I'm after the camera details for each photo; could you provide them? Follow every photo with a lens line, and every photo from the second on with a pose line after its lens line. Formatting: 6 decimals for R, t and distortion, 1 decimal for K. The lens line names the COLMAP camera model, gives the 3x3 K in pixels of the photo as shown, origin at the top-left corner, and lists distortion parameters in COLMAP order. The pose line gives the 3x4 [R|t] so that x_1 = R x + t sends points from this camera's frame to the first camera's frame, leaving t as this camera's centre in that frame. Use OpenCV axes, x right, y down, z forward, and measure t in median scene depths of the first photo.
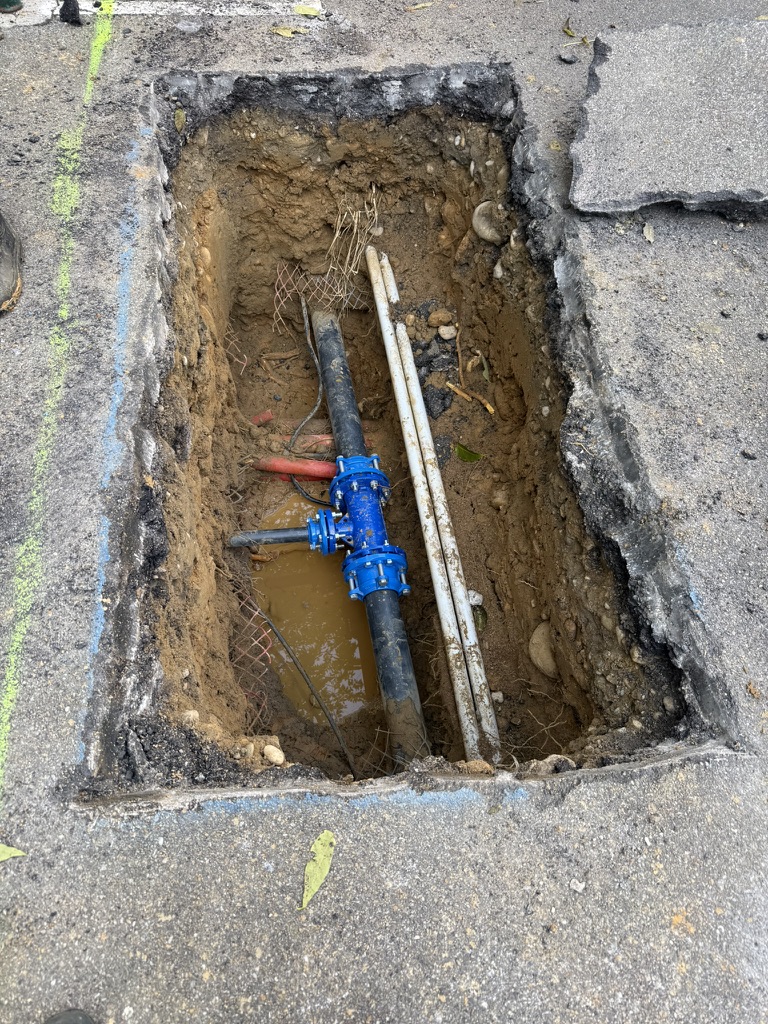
lens RADIAL K [[742.8, 0, 384.0], [0, 742.8, 512.0], [0, 0, 1]] dist [0.024071, -0.045458]
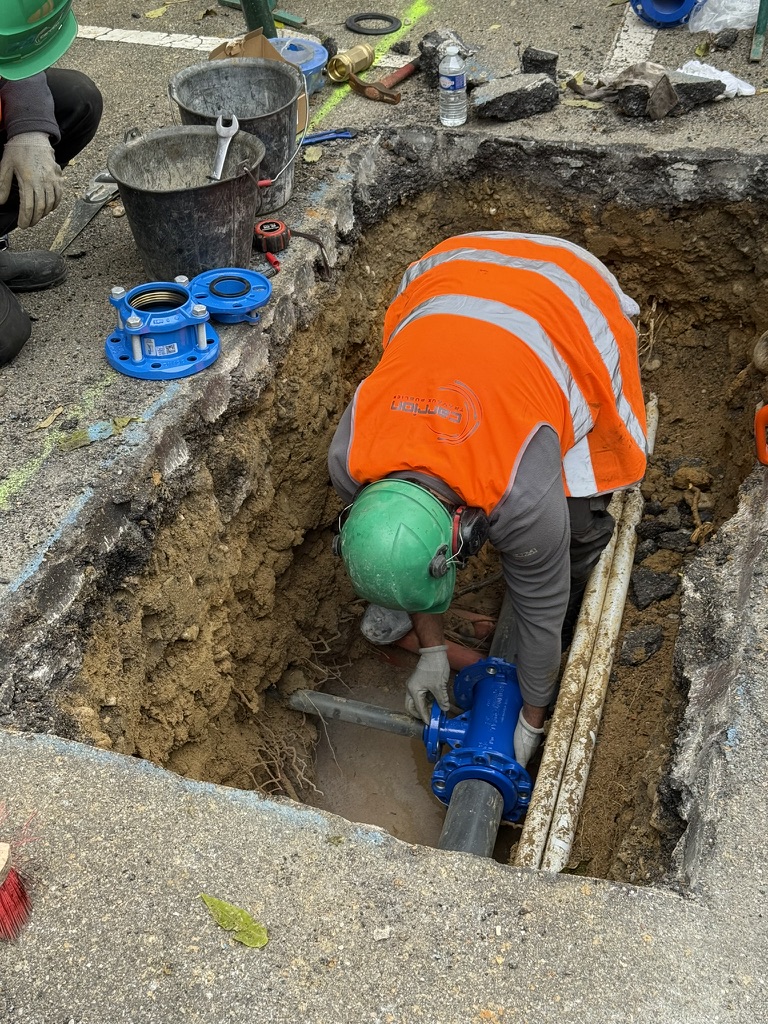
lens RADIAL K [[1444.1, 0, 384.0], [0, 1444.1, 512.0], [0, 0, 1]] dist [0.110135, 0.034549]
pose [[0.910013, 0.183624, -0.371697, 0.345668], [-0.300943, 0.909237, -0.287611, 0.247583], [0.285149, 0.373590, 0.882678, -0.243566]]
